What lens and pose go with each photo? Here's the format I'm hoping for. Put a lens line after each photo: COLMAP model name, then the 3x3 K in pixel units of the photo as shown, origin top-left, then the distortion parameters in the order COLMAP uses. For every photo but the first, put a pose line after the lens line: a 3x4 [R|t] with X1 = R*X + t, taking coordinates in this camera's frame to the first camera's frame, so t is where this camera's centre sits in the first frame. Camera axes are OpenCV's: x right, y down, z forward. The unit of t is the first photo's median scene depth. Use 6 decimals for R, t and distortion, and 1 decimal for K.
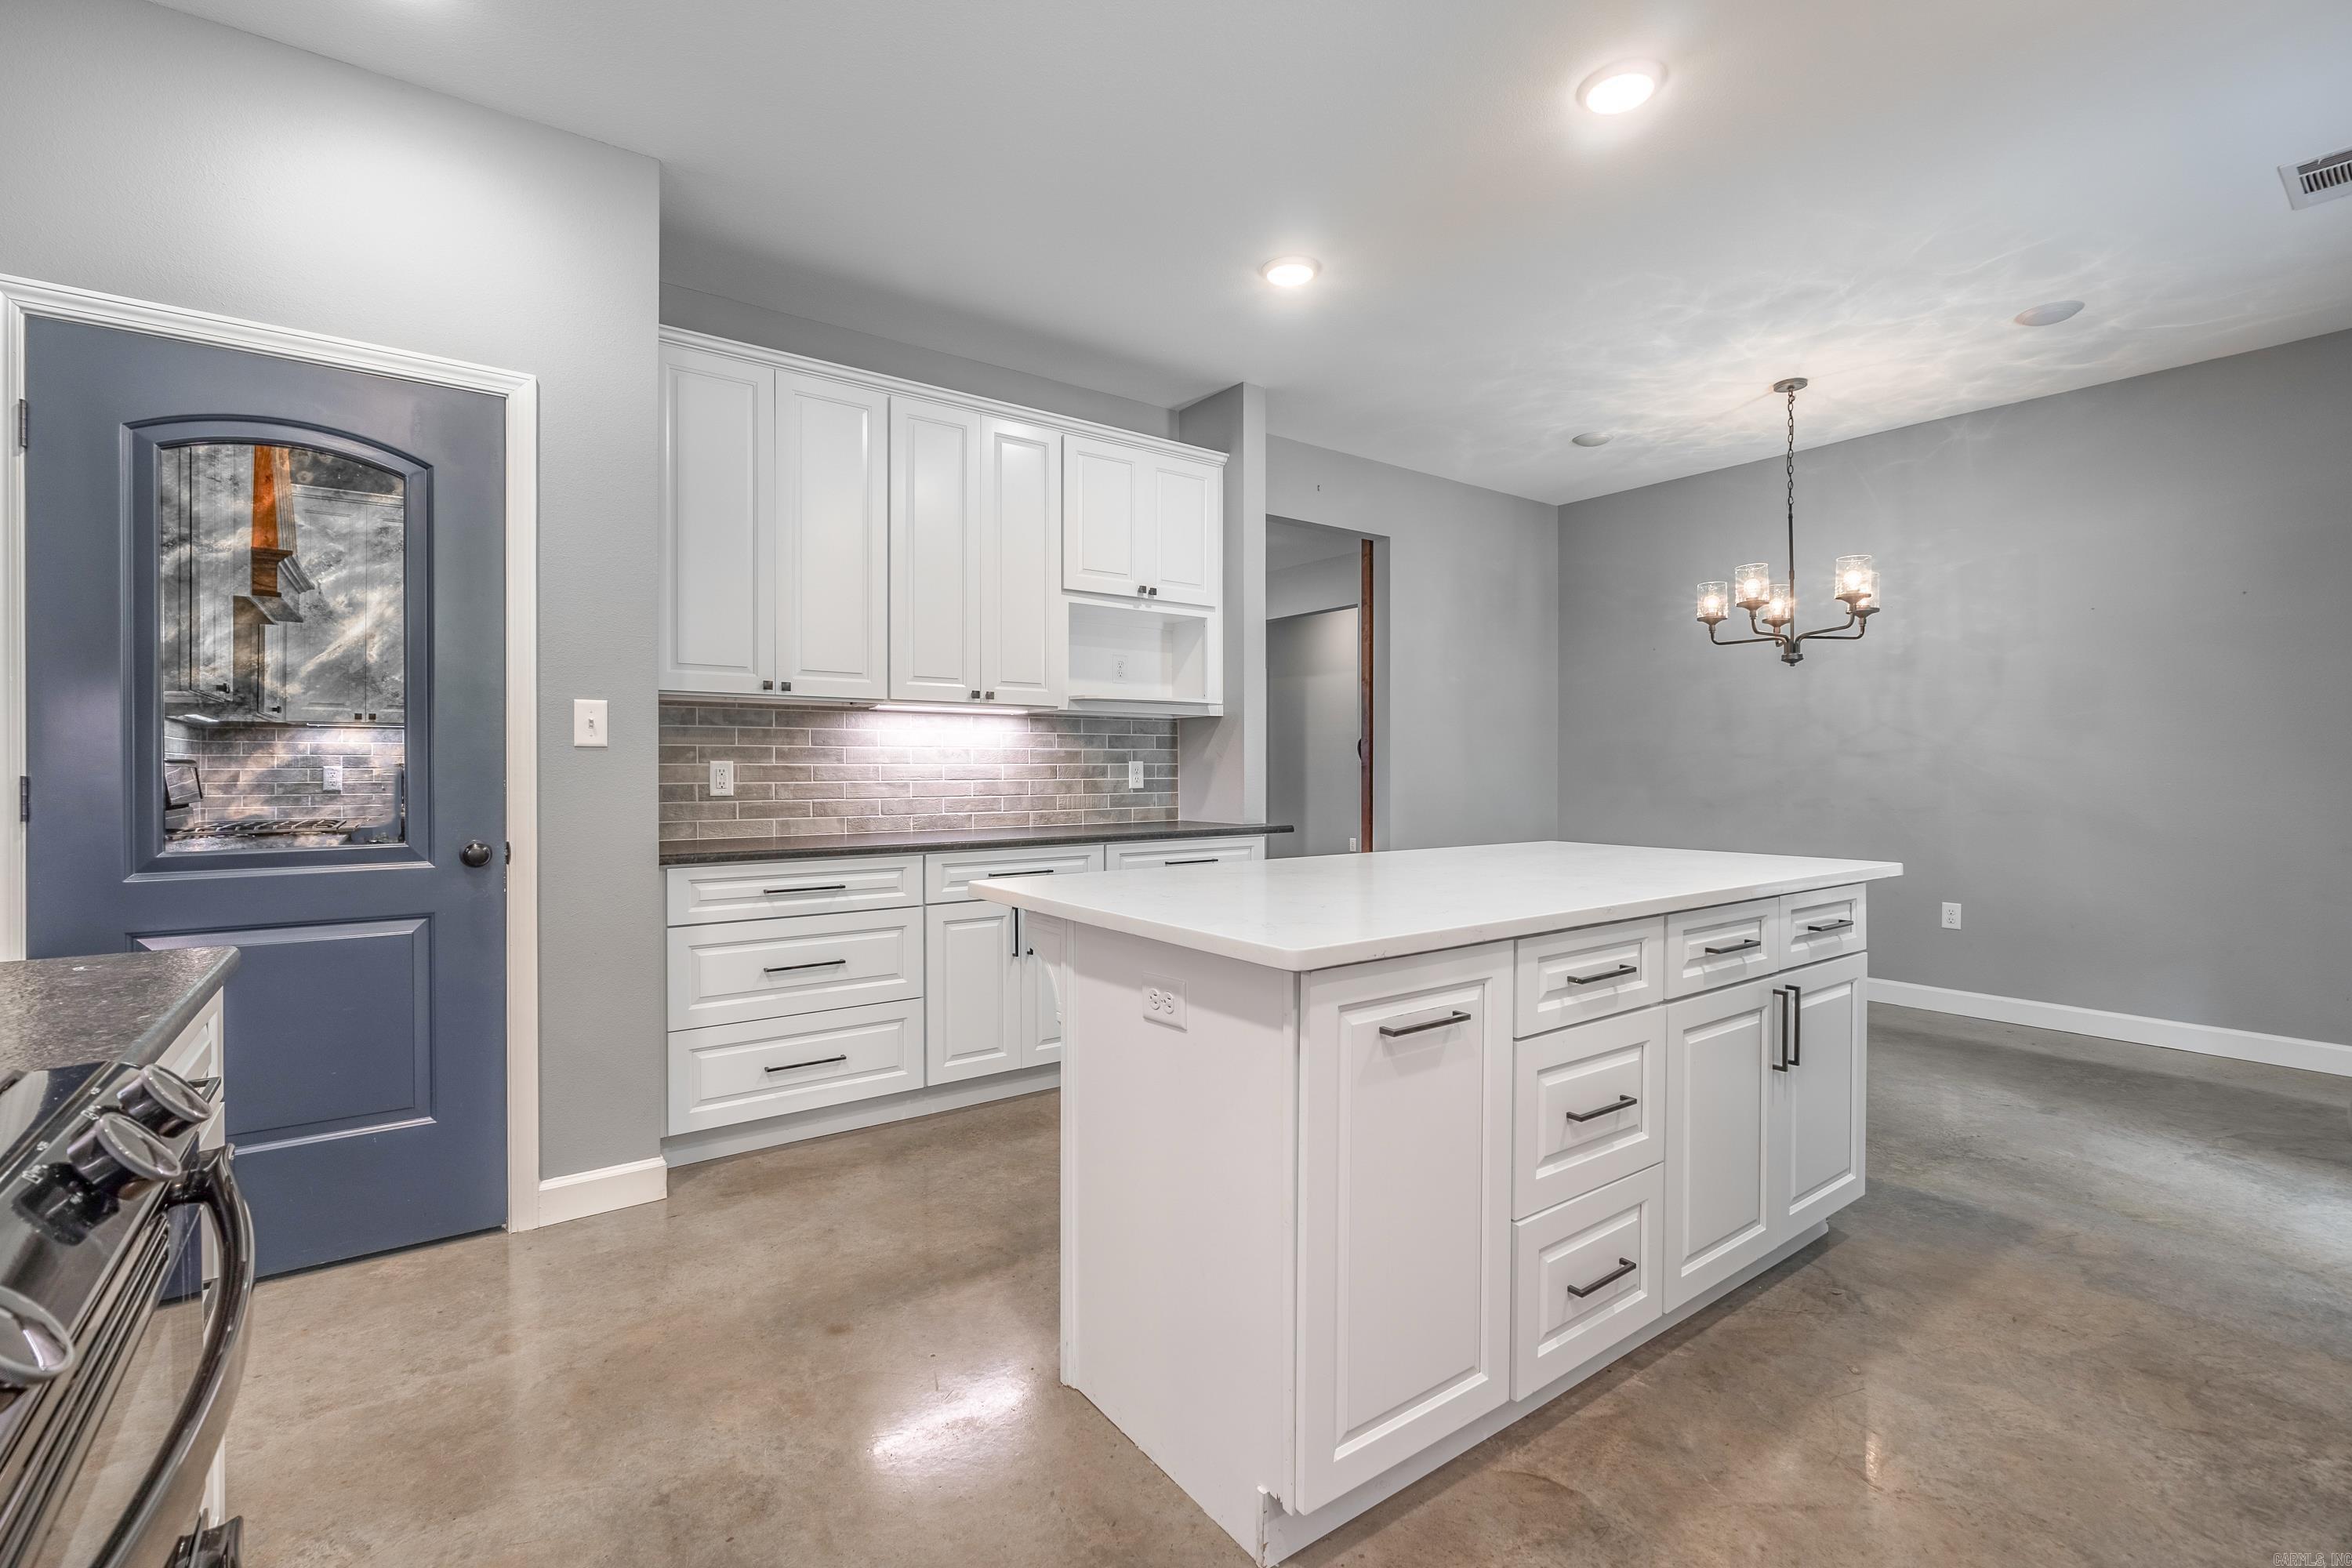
lens RADIAL K [[1060.8, 0, 1168.7], [0, 1060.8, 773.5], [0, 0, 1]] dist [-0.010567, -0.000392]
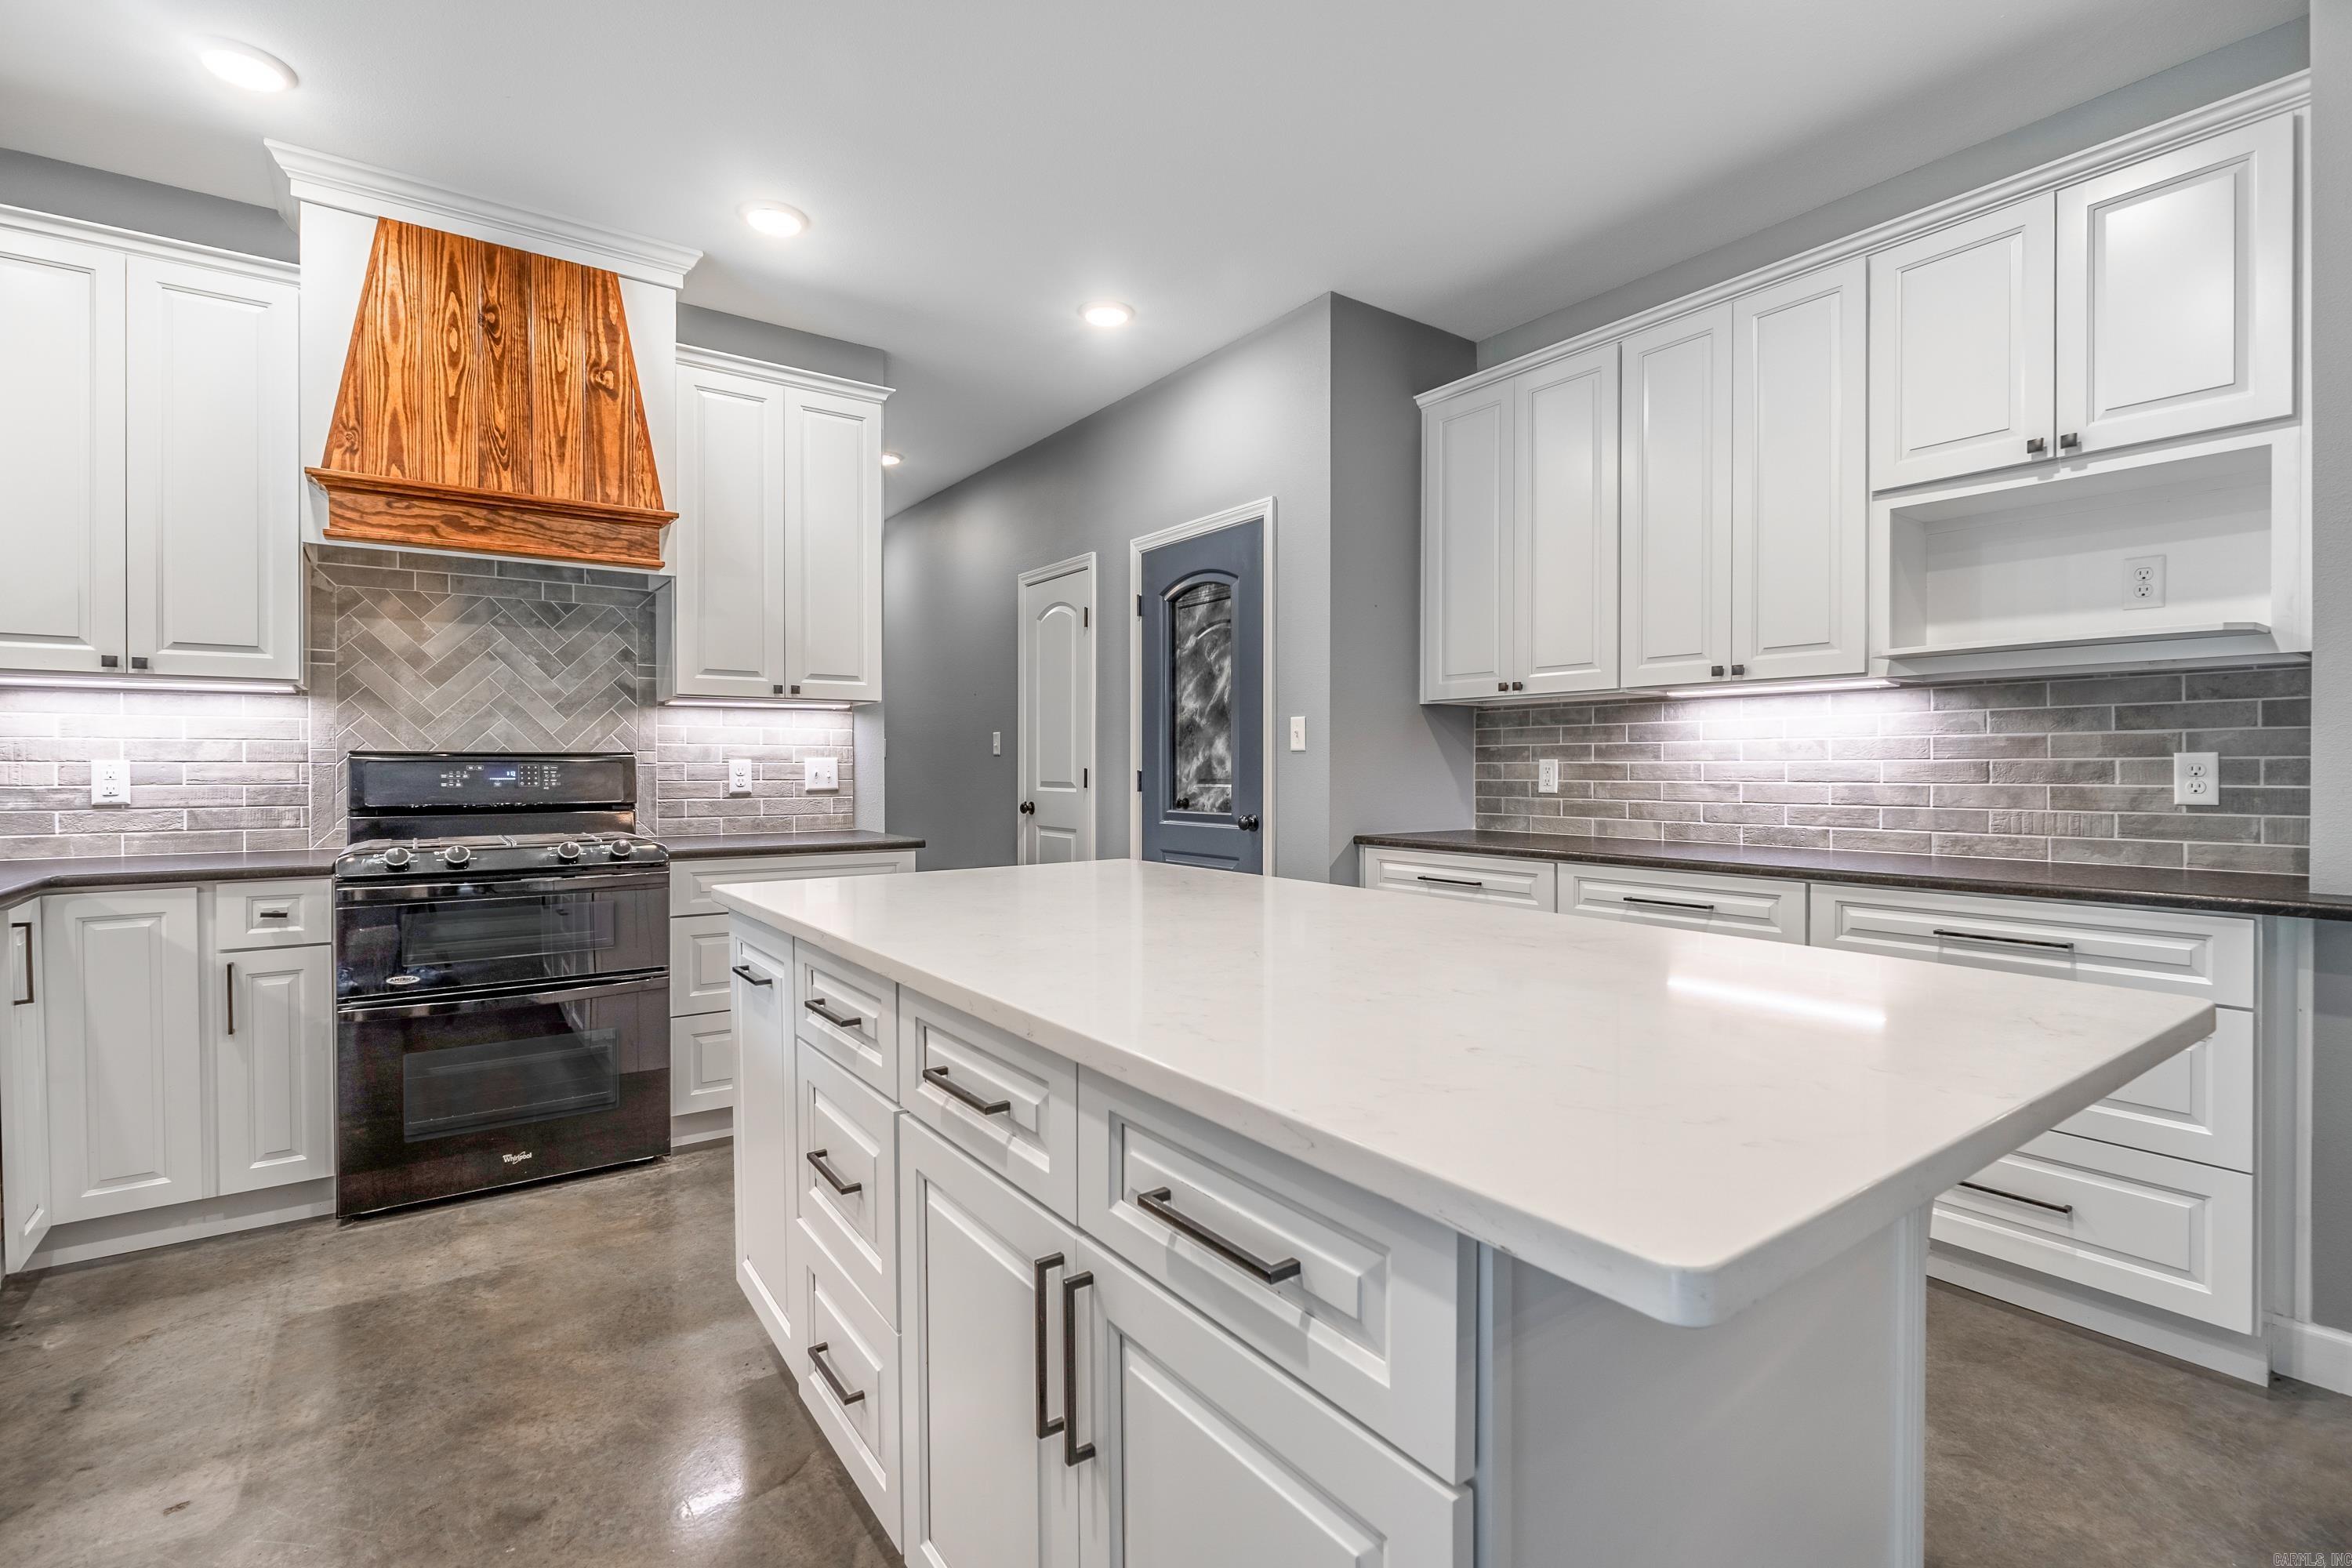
lens RADIAL K [[1060.8, 0, 1173.1], [0, 1060.8, 780.0], [0, 0, 1]] dist [-0.010567, -0.000392]
pose [[-0.014009, 0.014396, -0.999798, 0.524690], [-0.002417, 0.999893, 0.014431, -0.004670], [0.999899, 0.002619, -0.013973, 0.540392]]
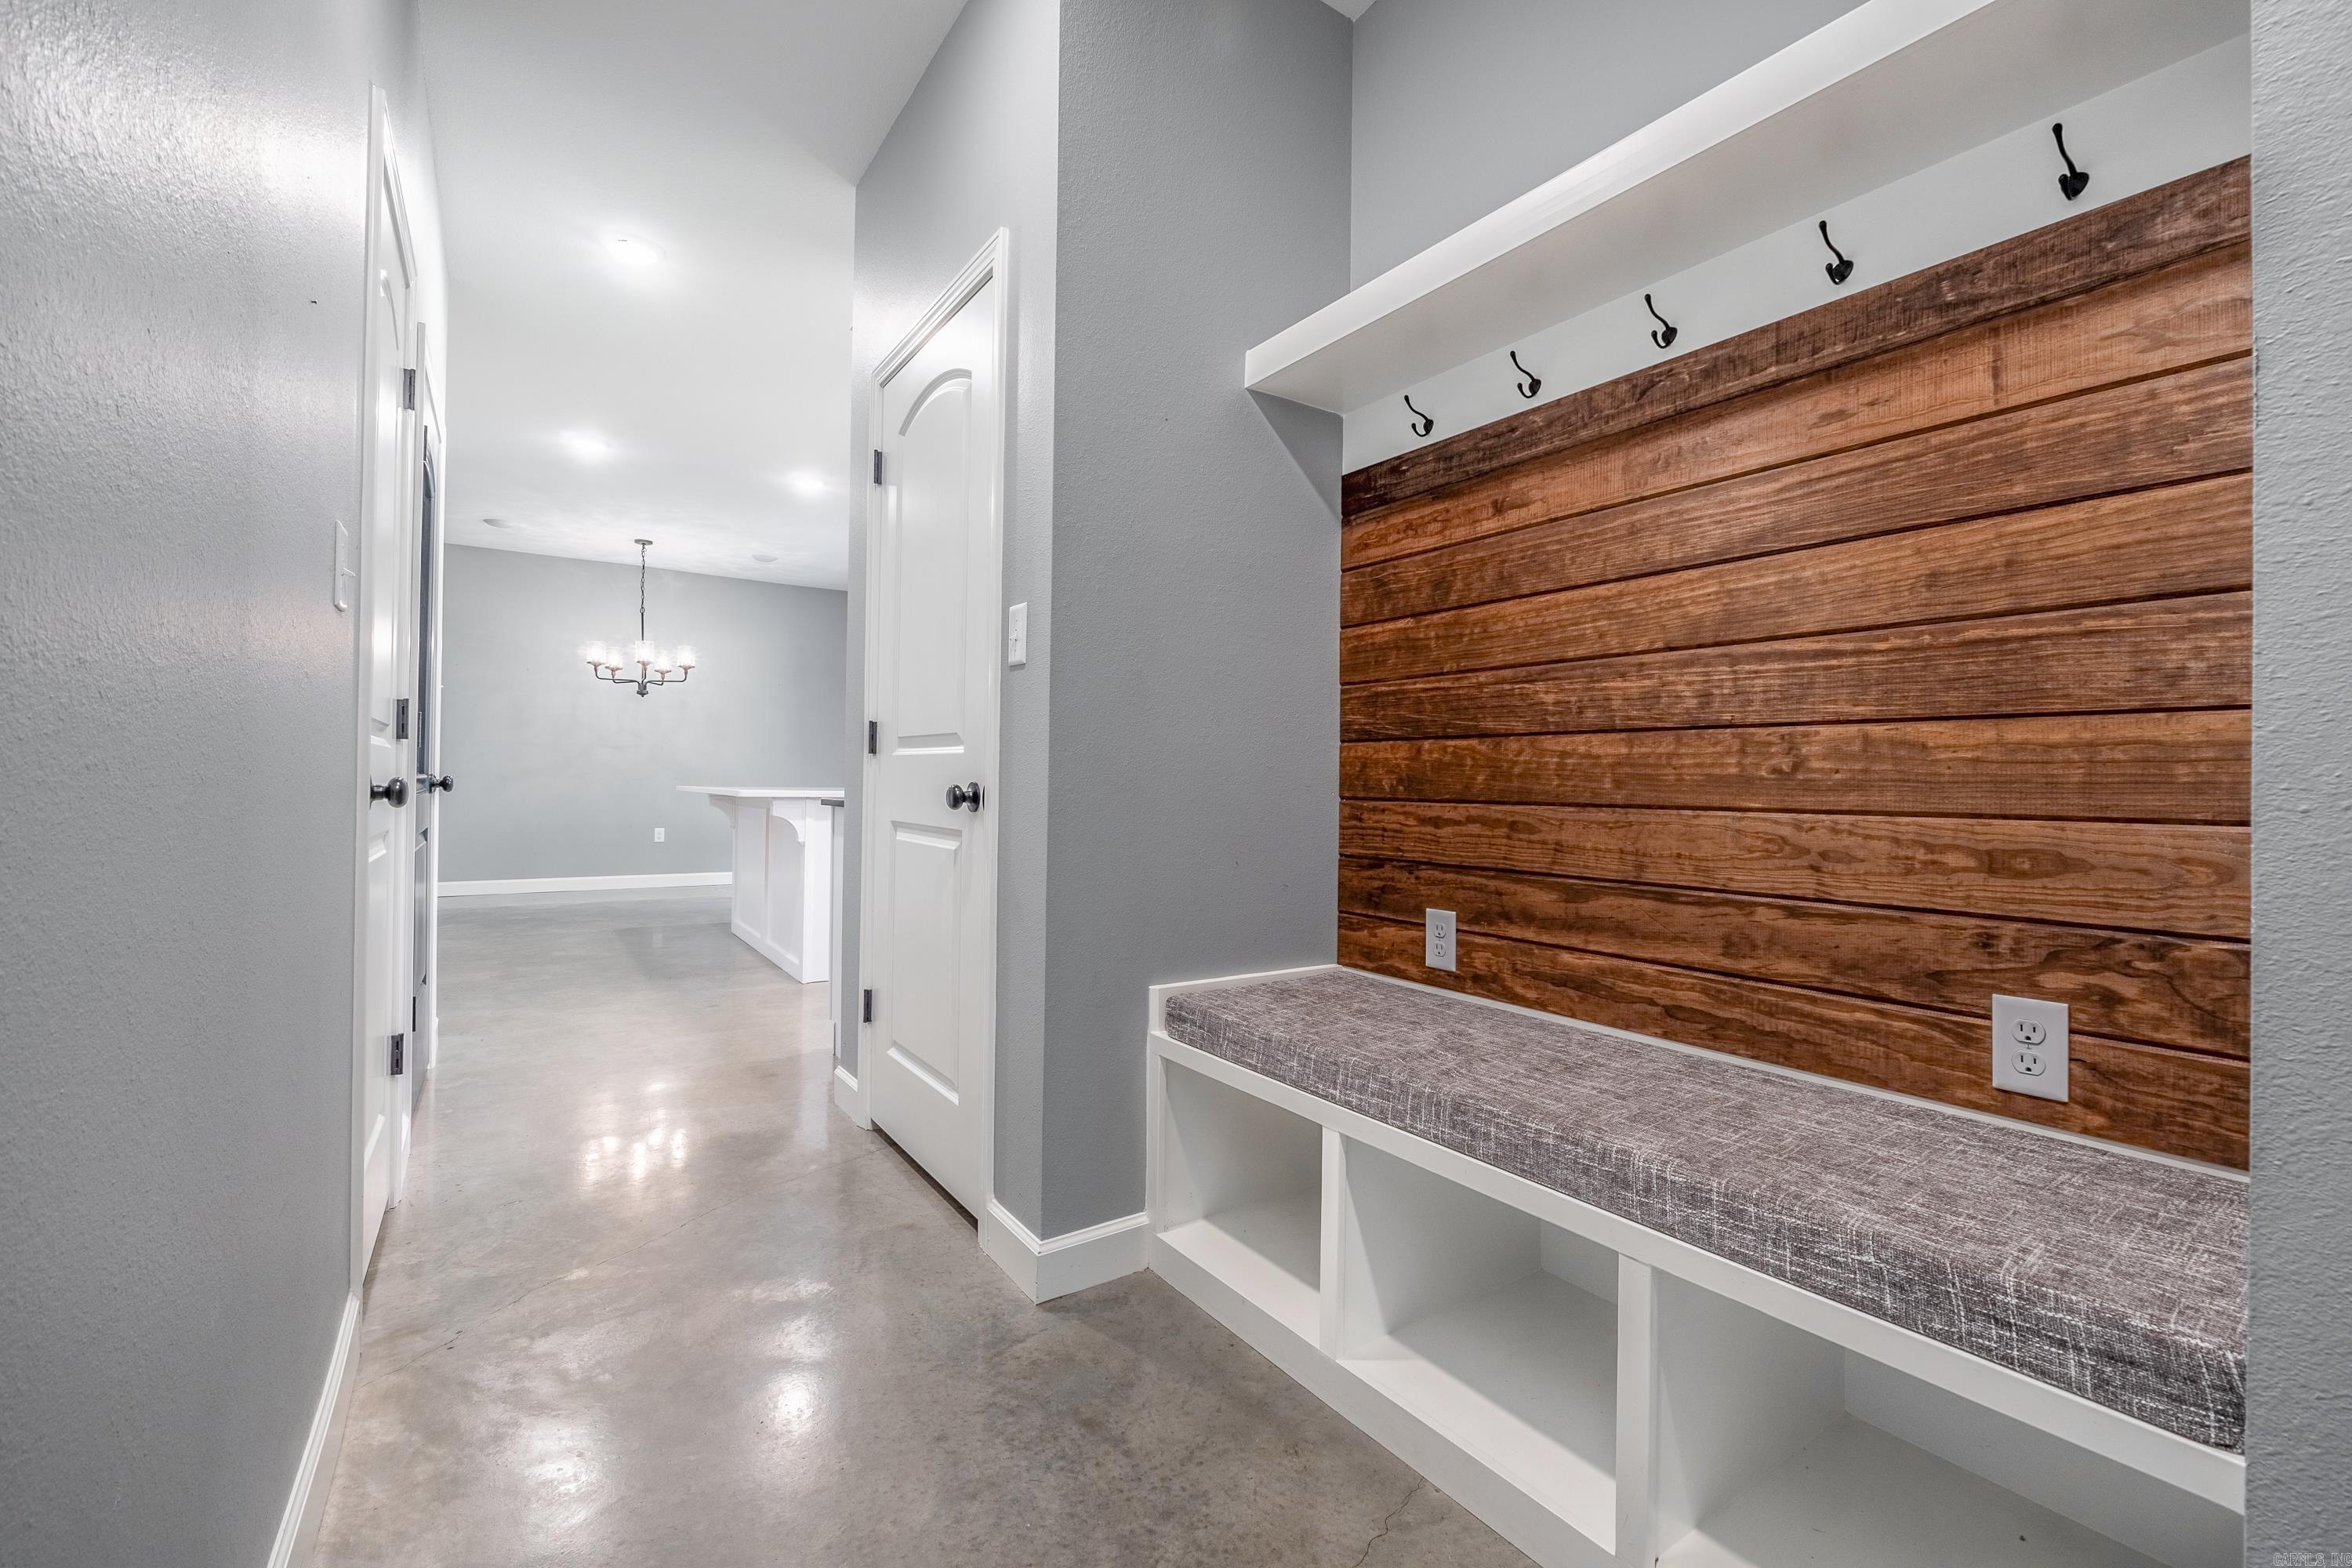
lens RADIAL K [[988.0, 0, 1175.4], [0, 988.0, 784.6], [0, 0, 1]] dist [-0.003625, -0.001662]
pose [[0.030516, 0.003822, 0.999527, -1.101728], [-0.006440, 0.999973, -0.003627, 0.050373], [-0.999514, -0.006326, 0.030540, 0.028806]]
